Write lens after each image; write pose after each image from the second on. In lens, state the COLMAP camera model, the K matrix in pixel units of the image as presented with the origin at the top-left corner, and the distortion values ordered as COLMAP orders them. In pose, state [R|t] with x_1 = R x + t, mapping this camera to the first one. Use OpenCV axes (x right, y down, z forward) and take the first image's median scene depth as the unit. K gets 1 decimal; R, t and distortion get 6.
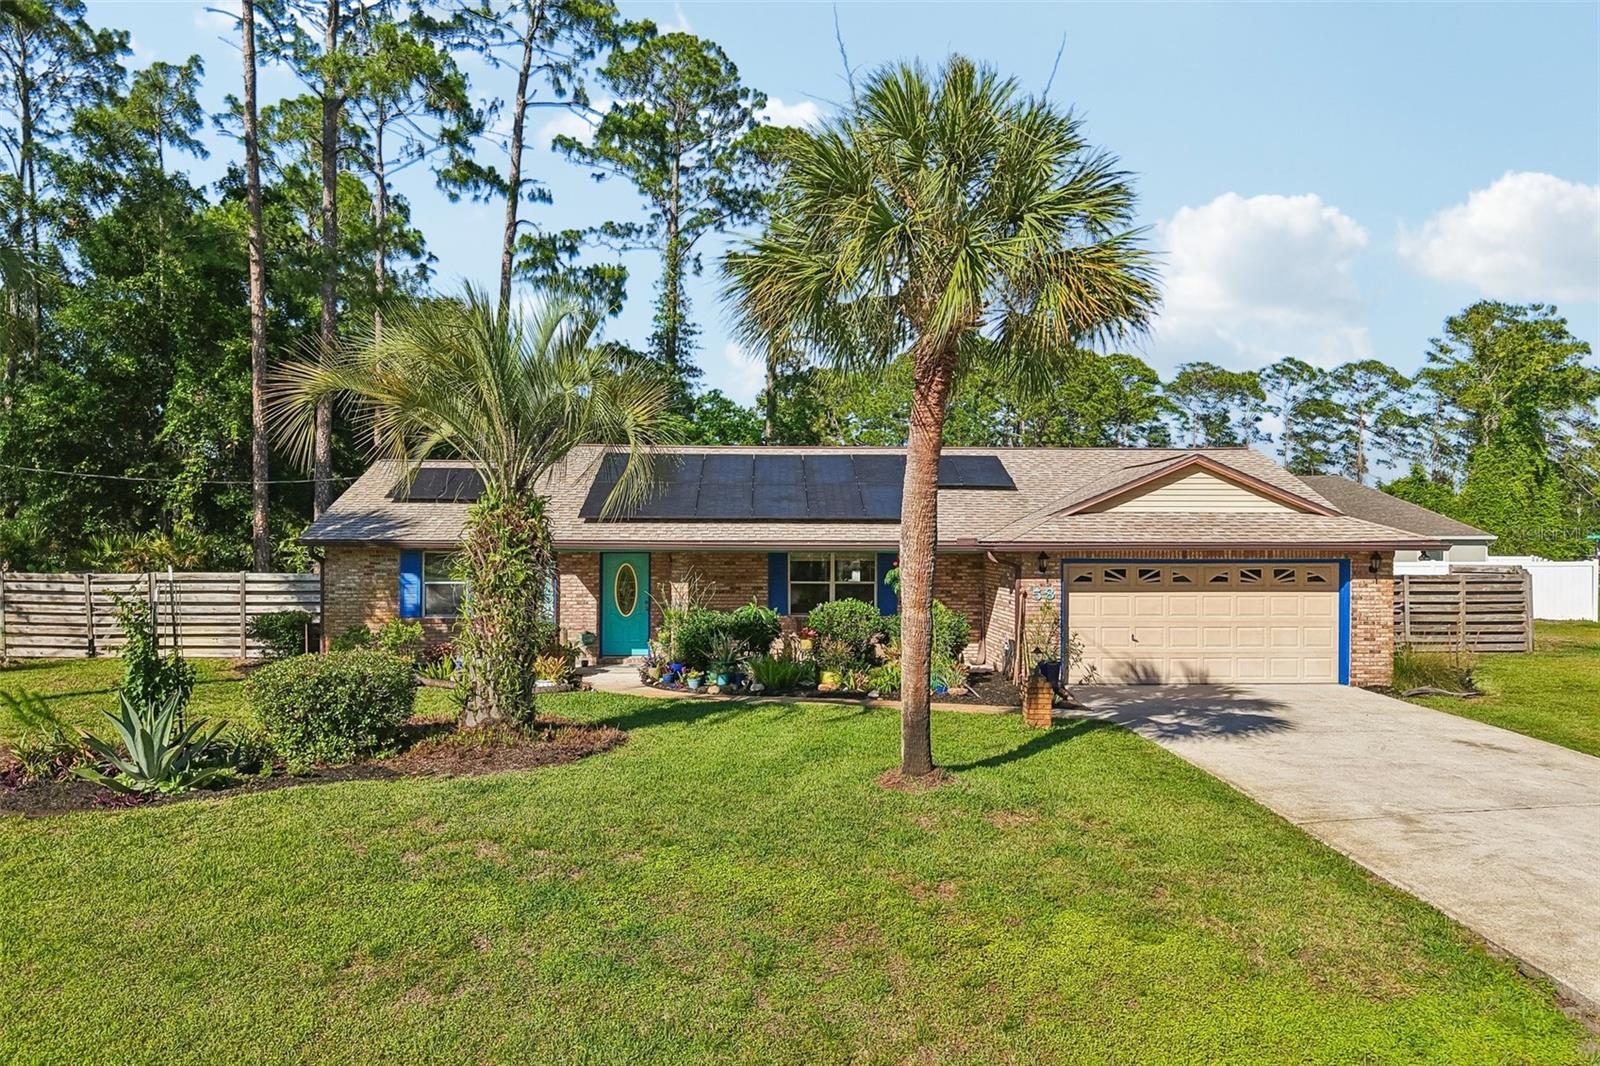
lens RADIAL K [[1083.6, 0, 795.5], [0, 1083.6, 536.7], [0, 0, 1]] dist [-0.003590, -0.007666]
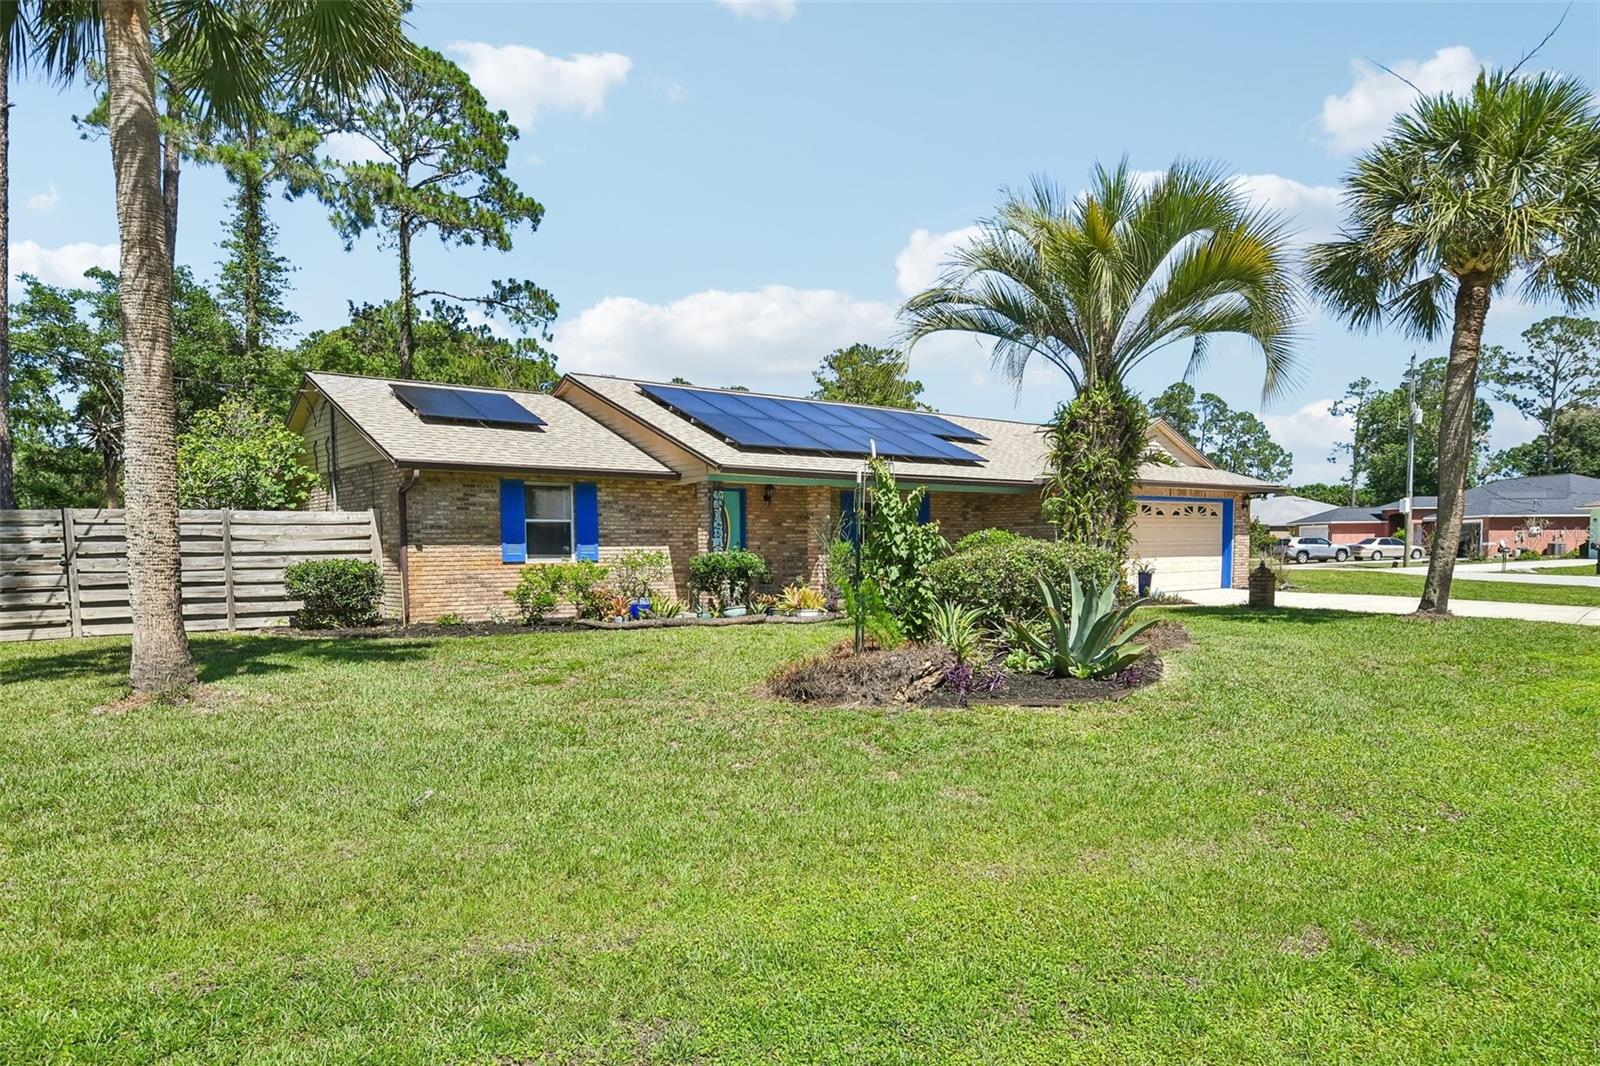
lens RADIAL K [[1039.5, 0, 819.6], [0, 1039.5, 611.1], [0, 0, 1]] dist [0.007682, 0.002179]
pose [[0.777786, -0.049858, 0.626549, -0.719808], [0.011772, 0.997830, 0.064789, 0.067796], [-0.628419, -0.043017, 0.776685, 0.260736]]
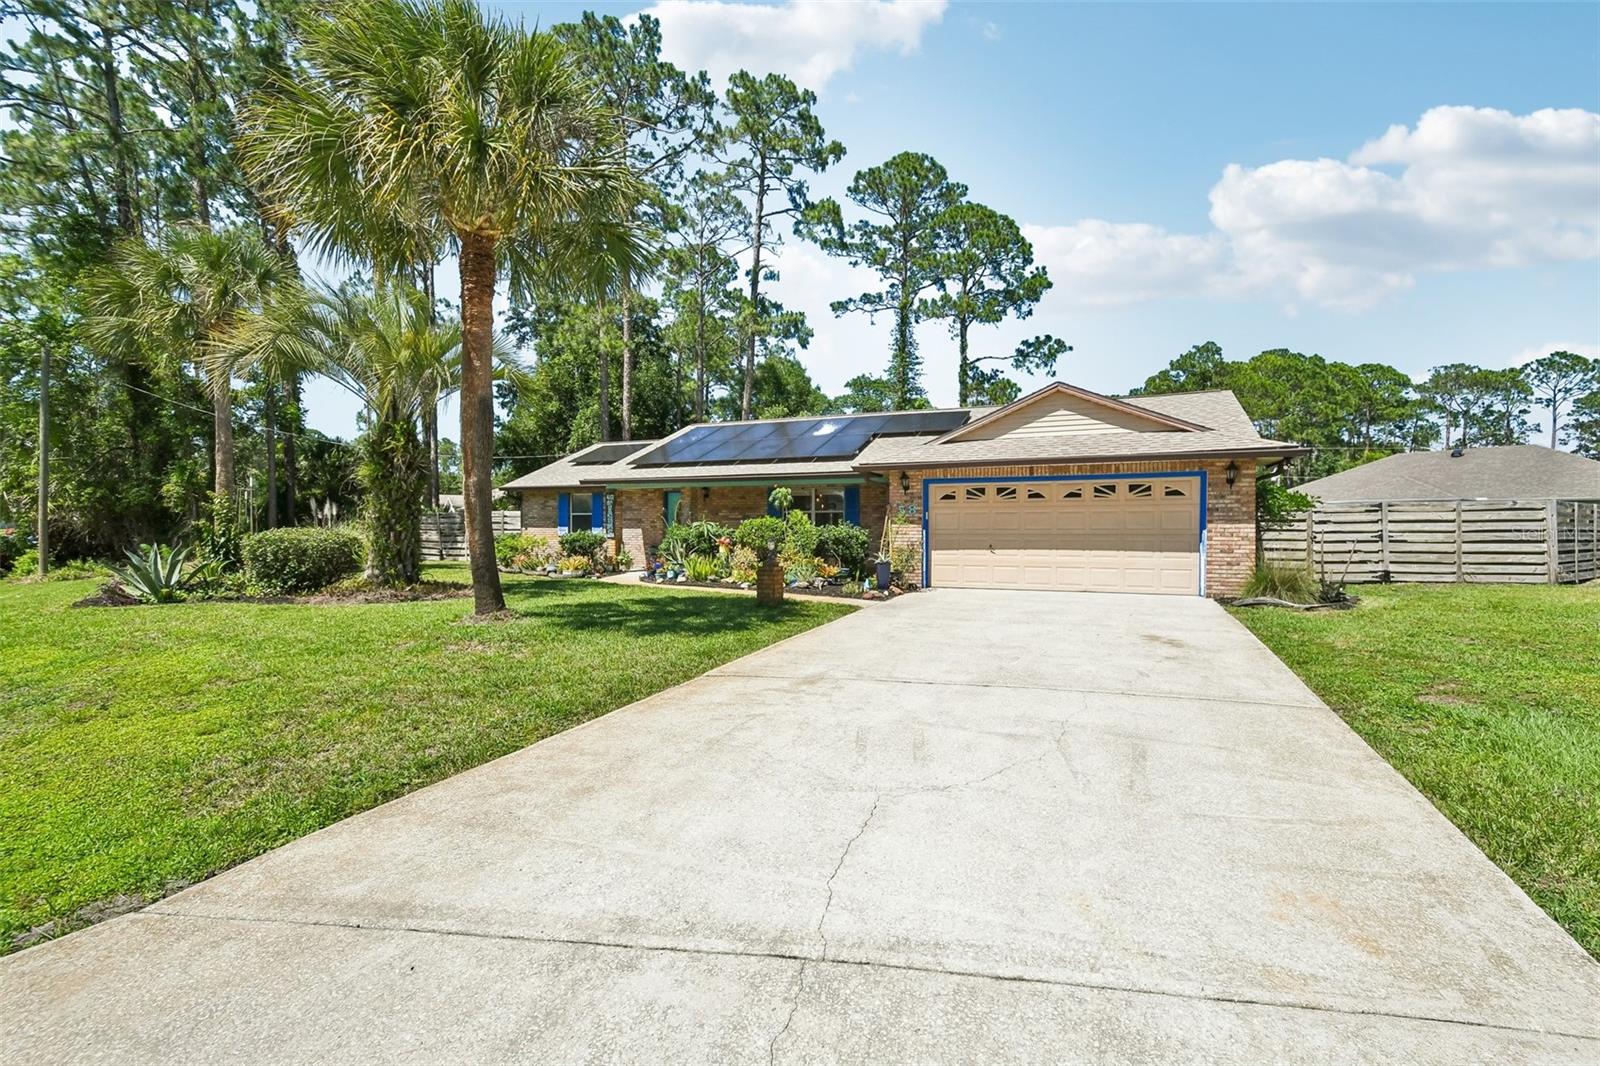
lens RADIAL K [[710.9, 0, 817.4], [0, 710.9, 532.1], [0, 0, 1]] dist [-0.000330, -0.000443]
pose [[0.910756, 0.001127, -0.412943, 0.428349], [0.001186, 0.999985, 0.005344, 0.068623], [0.412943, -0.005357, 0.910741, 0.235771]]
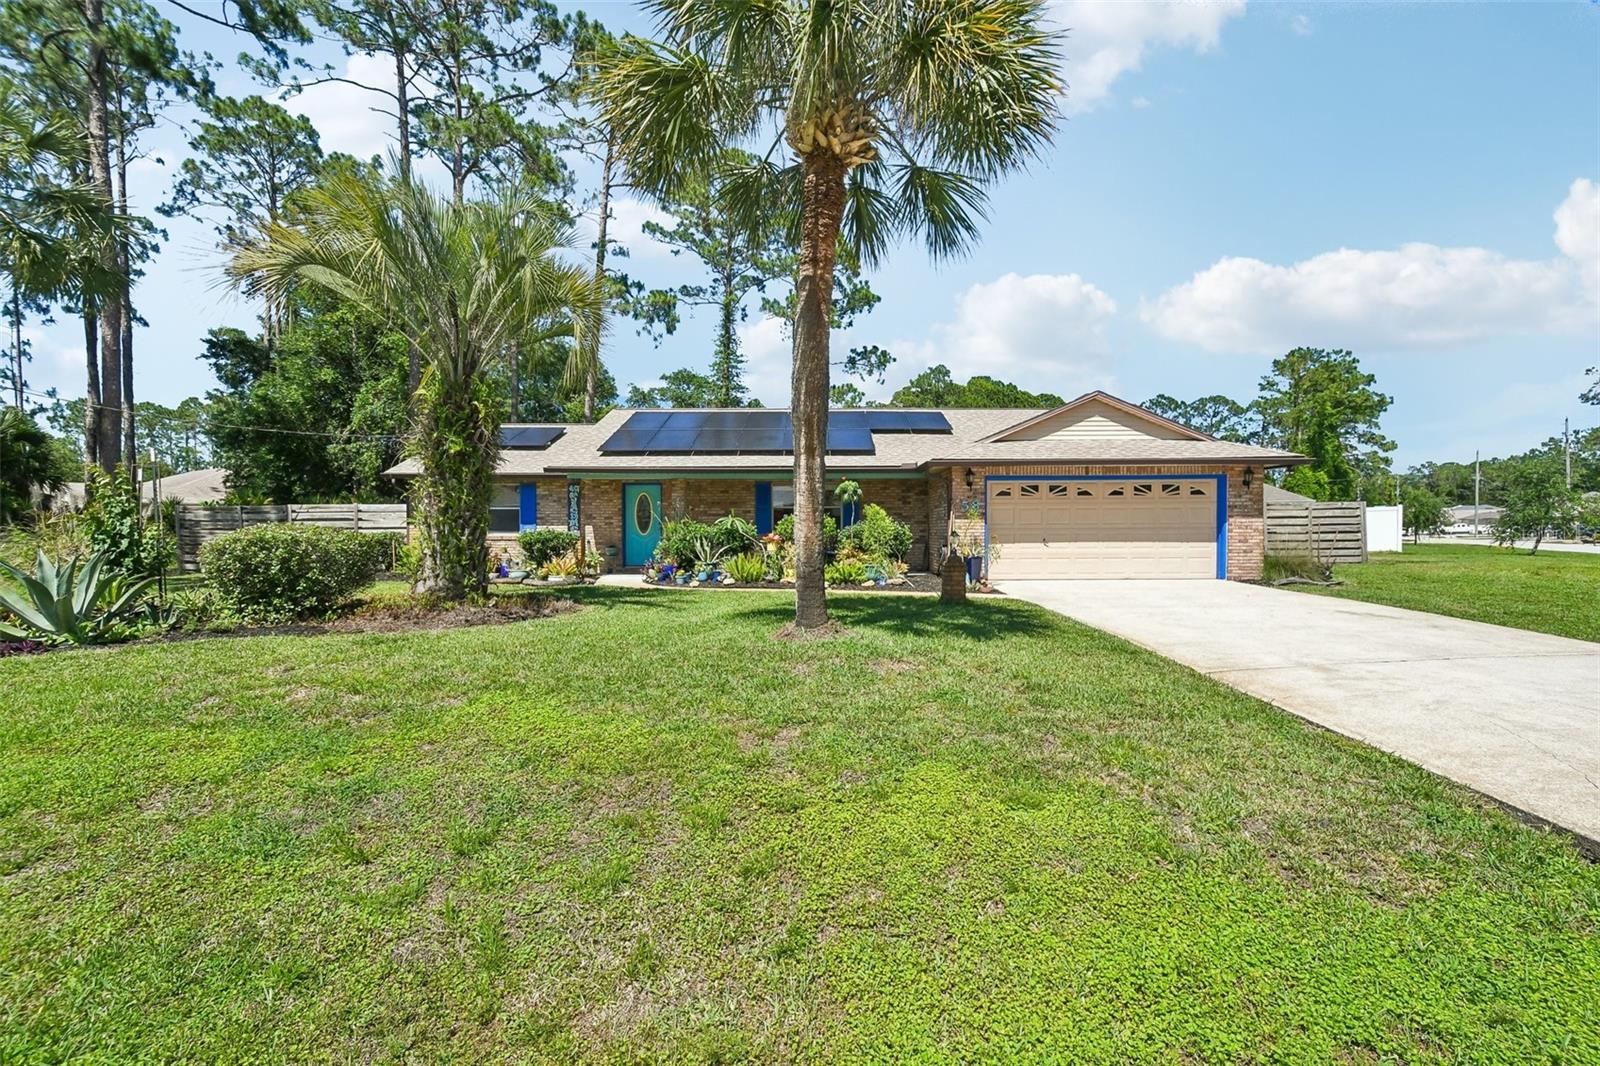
lens RADIAL K [[699.2, 0, 822.0], [0, 699.2, 532.6], [0, 0, 1]] dist [-0.002072, -0.000918]
pose [[0.999744, -0.005102, -0.022024, 0.075210], [0.005313, 0.999940, 0.009554, 0.070544], [0.021974, -0.009669, 0.999712, 0.200563]]
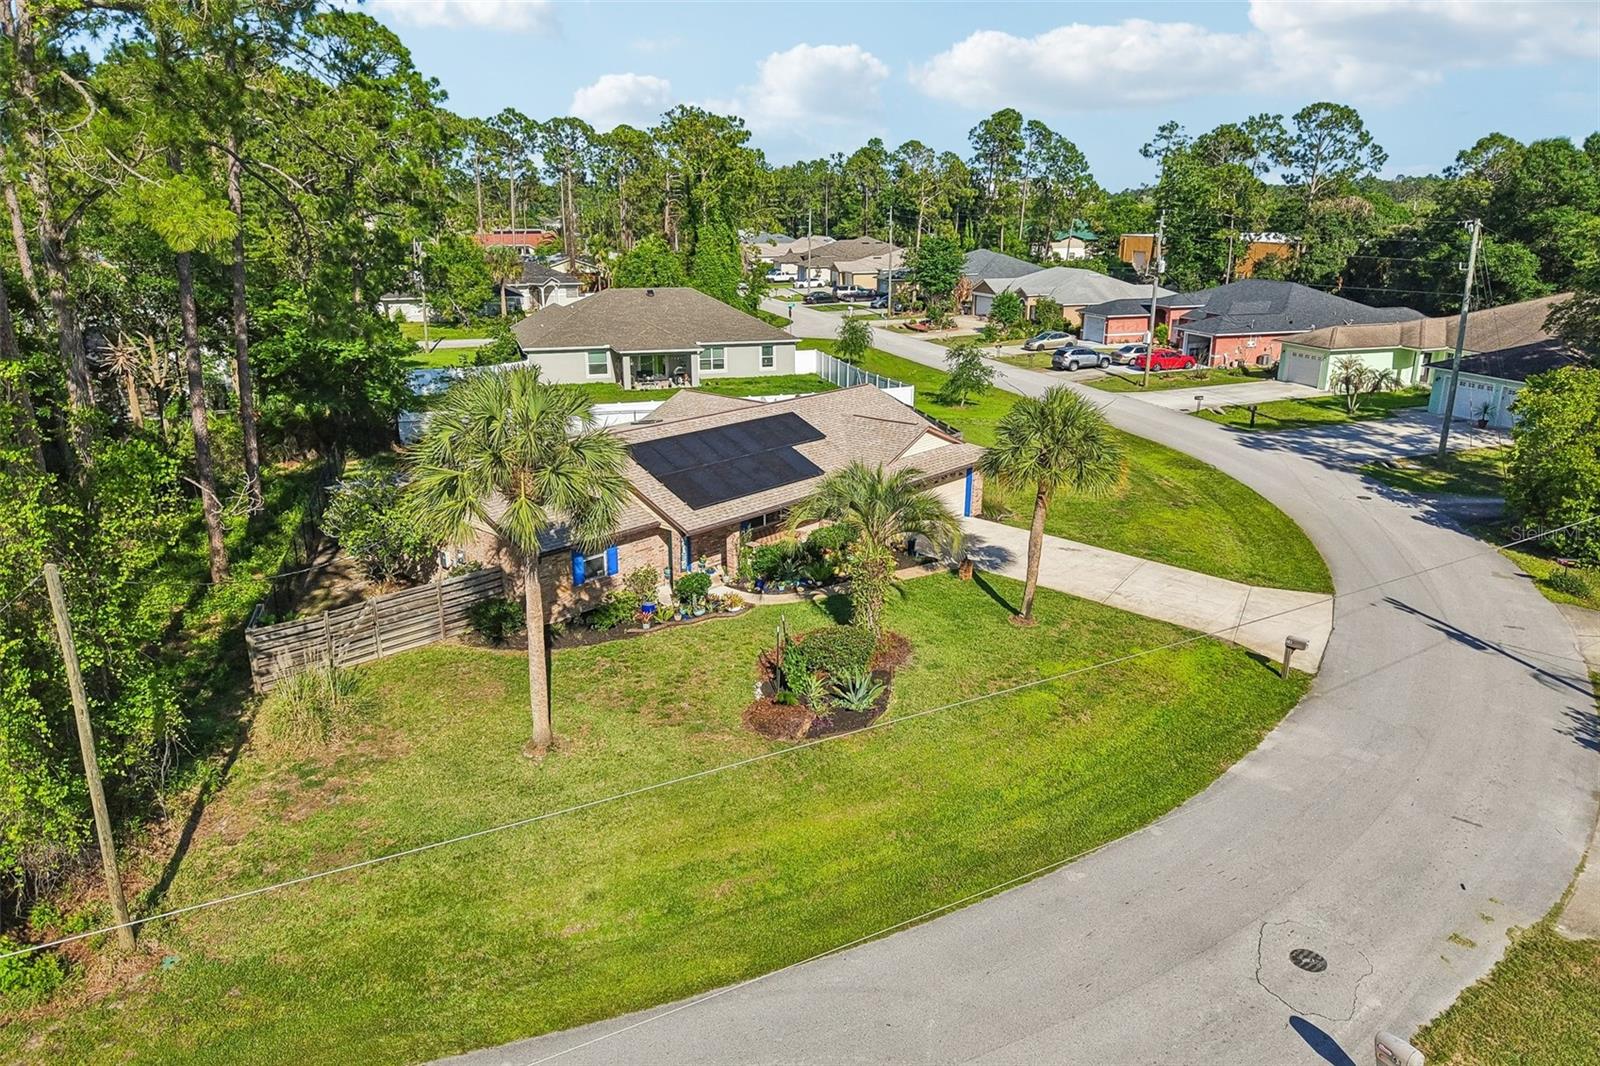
lens RADIAL K [[1095.5, 0, 799.8], [0, 1095.5, 499.2], [0, 0, 1]] dist [0.041246, 0.000926]
pose [[0.682290, -0.197071, 0.704020, -1.305701], [-0.000271, 0.962915, 0.269803, -0.498827], [-0.731082, -0.184275, 0.656934, -0.251351]]
